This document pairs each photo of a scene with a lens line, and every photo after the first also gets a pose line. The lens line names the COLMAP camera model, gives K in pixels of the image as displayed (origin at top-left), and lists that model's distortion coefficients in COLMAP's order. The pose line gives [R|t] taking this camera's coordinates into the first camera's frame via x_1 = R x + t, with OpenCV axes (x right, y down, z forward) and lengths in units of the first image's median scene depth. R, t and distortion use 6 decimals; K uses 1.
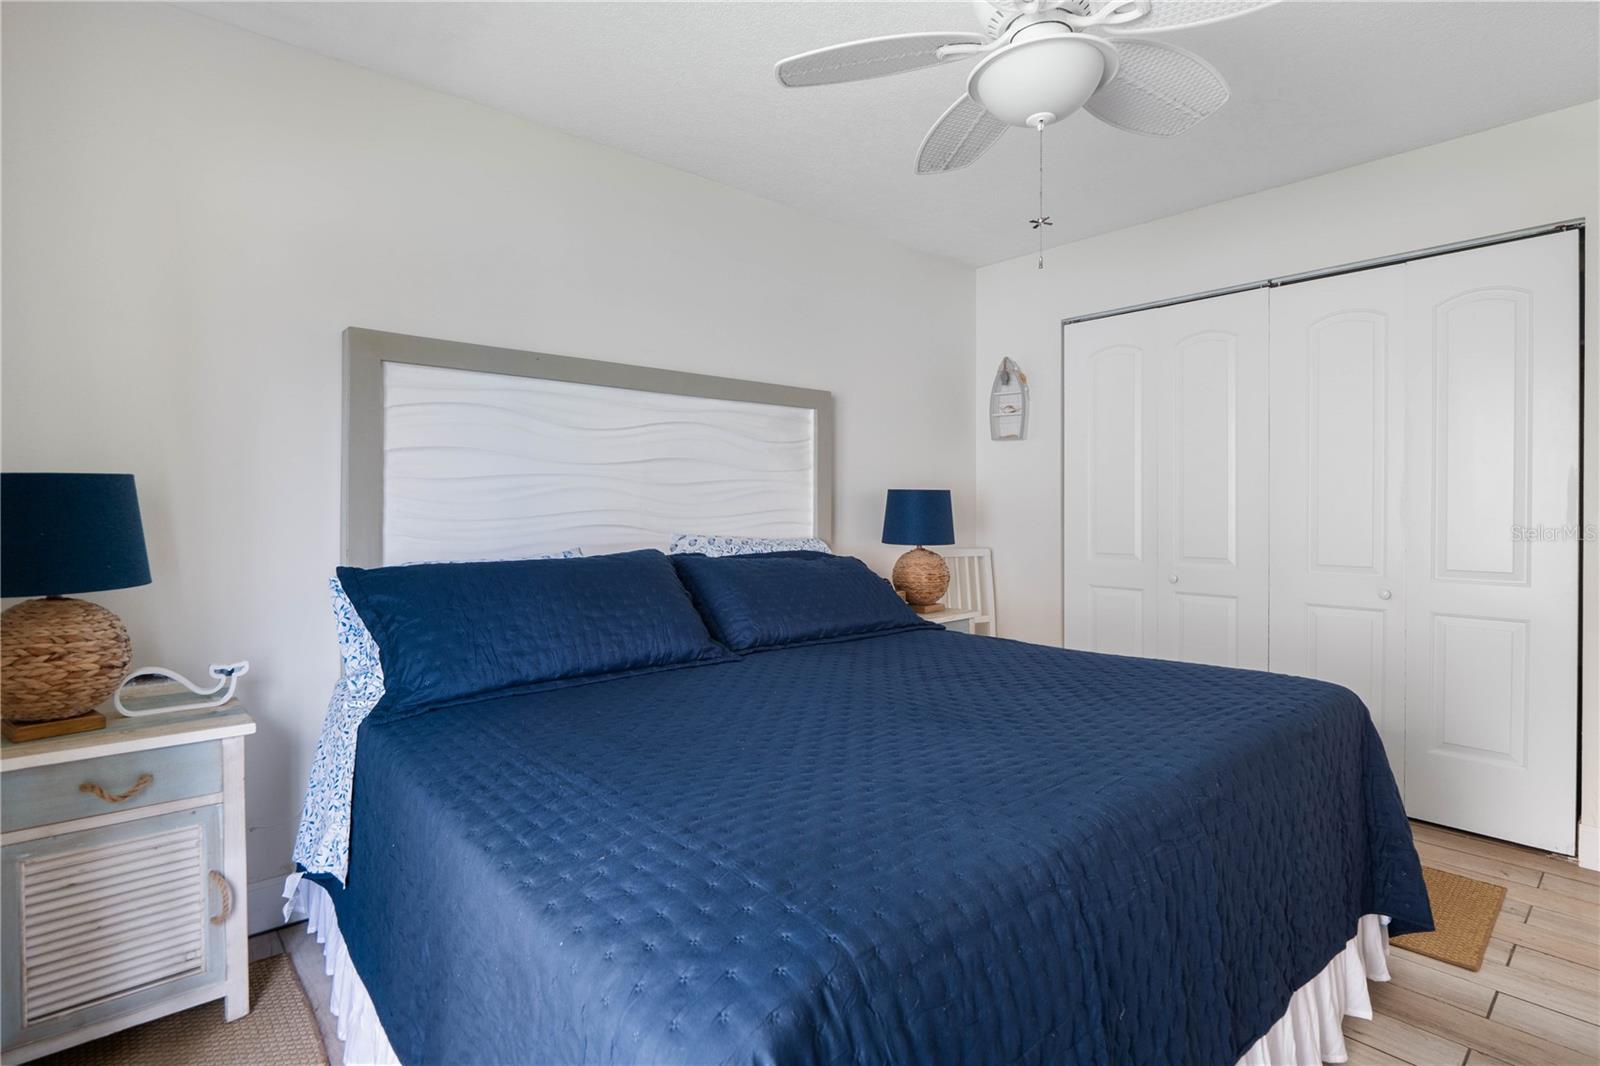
lens RADIAL K [[784.2, 0, 805.3], [0, 784.2, 509.3], [0, 0, 1]] dist [-0.000760, -0.007974]
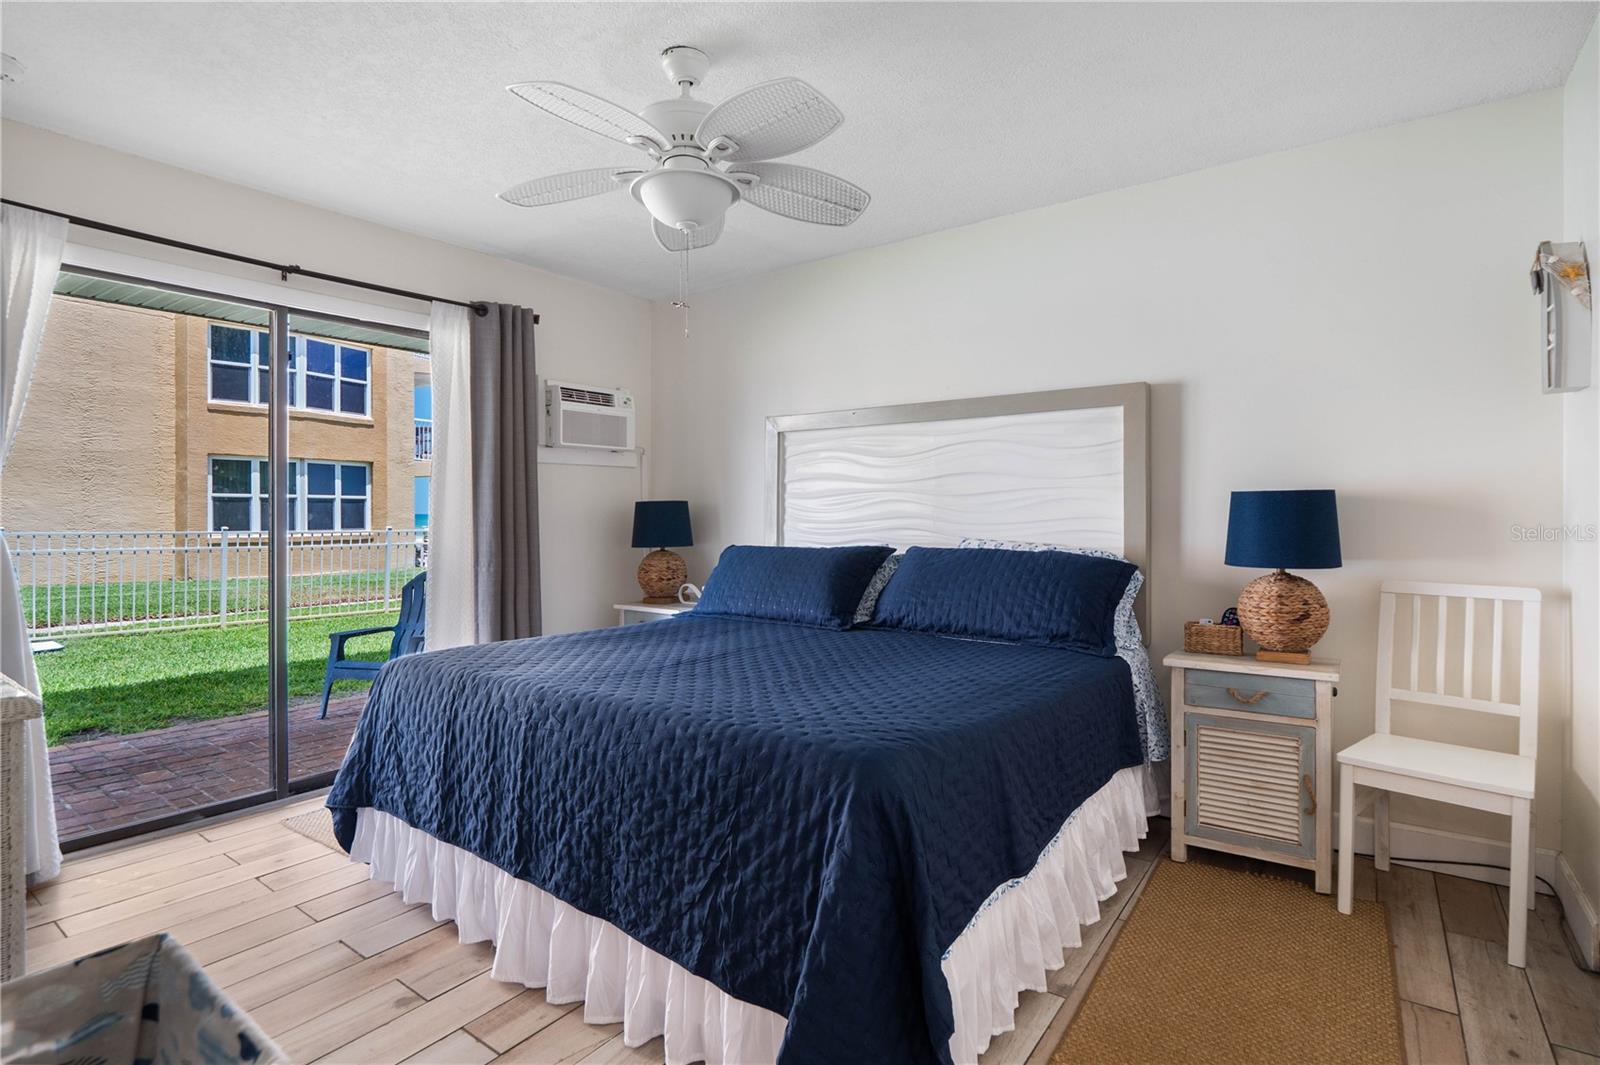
lens RADIAL K [[784.4, 0, 797.7], [0, 784.4, 513.7], [0, 0, 1]] dist [-0.000225, -0.006912]
pose [[0.201114, -0.002113, -0.979566, 0.766044], [-0.006424, 0.999973, -0.003475, 0.001701], [0.979547, 0.006992, 0.201095, 0.427647]]
